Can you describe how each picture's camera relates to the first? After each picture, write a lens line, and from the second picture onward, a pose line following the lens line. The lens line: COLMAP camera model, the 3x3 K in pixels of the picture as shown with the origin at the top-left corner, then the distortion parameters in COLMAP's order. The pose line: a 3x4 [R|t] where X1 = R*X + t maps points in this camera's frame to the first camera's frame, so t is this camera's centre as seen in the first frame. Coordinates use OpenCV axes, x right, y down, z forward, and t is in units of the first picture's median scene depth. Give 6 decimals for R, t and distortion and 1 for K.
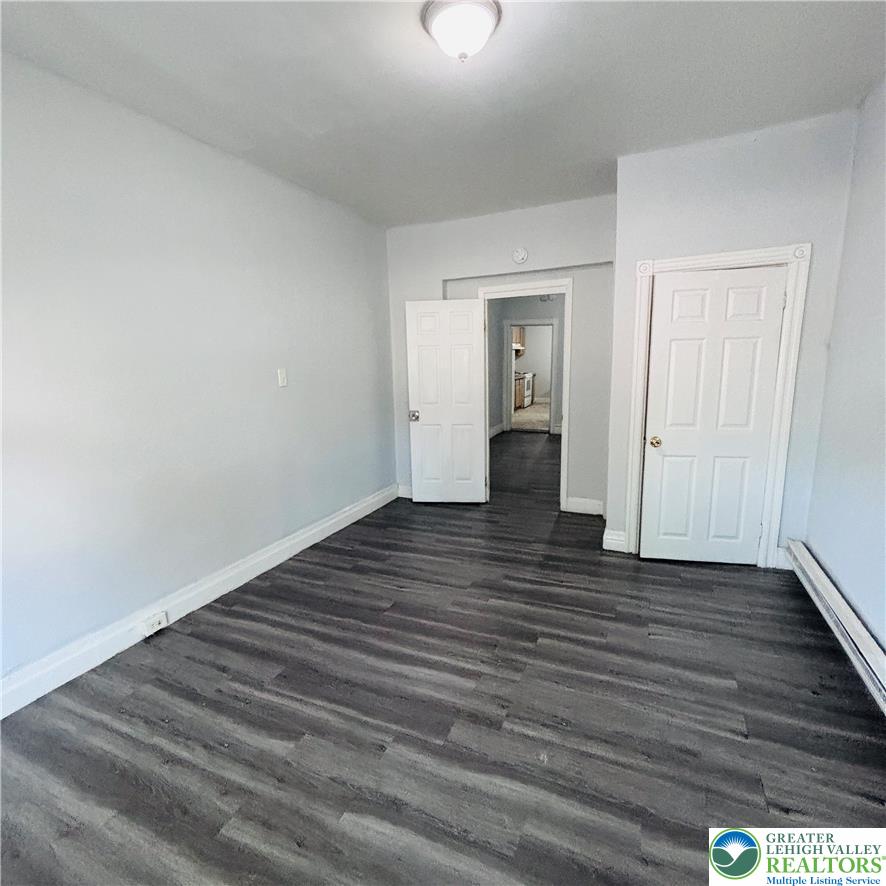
lens RADIAL K [[477.5, 0, 443.0], [0, 477.5, 443.0], [0, 0, 1]] dist [0.045595, -0.044479]
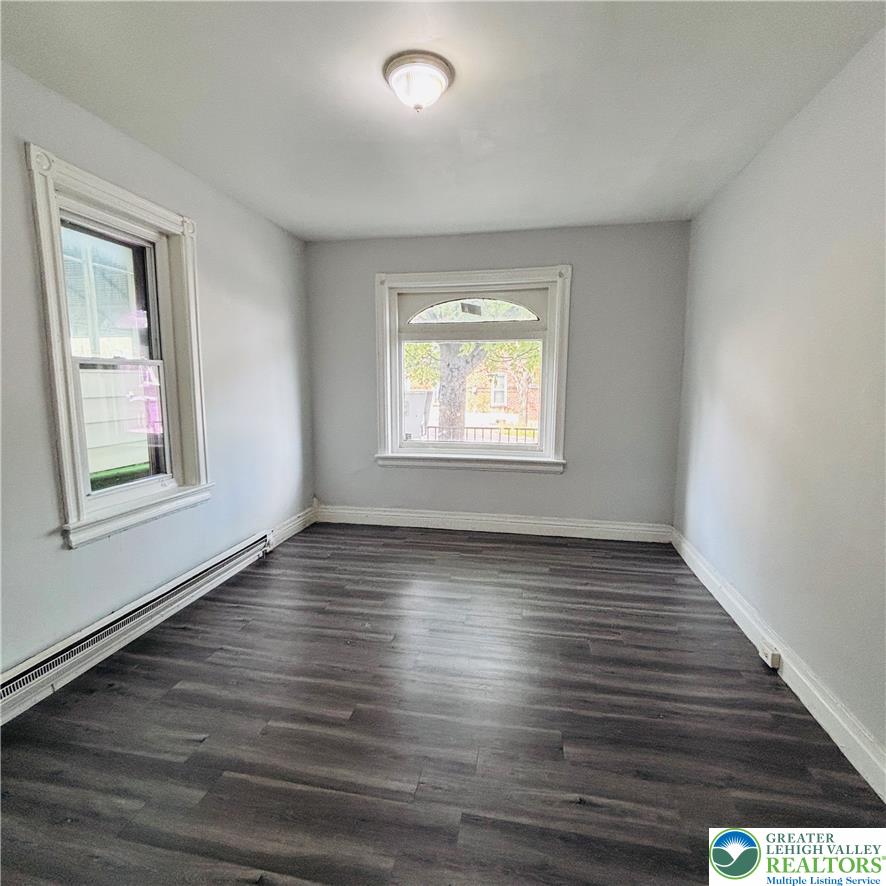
lens RADIAL K [[477.5, 0, 443.0], [0, 477.5, 443.0], [0, 0, 1]] dist [0.045595, -0.044479]
pose [[-0.975107, 0.052501, -0.215431, 0.196519], [-0.014940, 0.953801, 0.300067, -0.292533], [0.221232, 0.295816, -0.929273, 1.677093]]
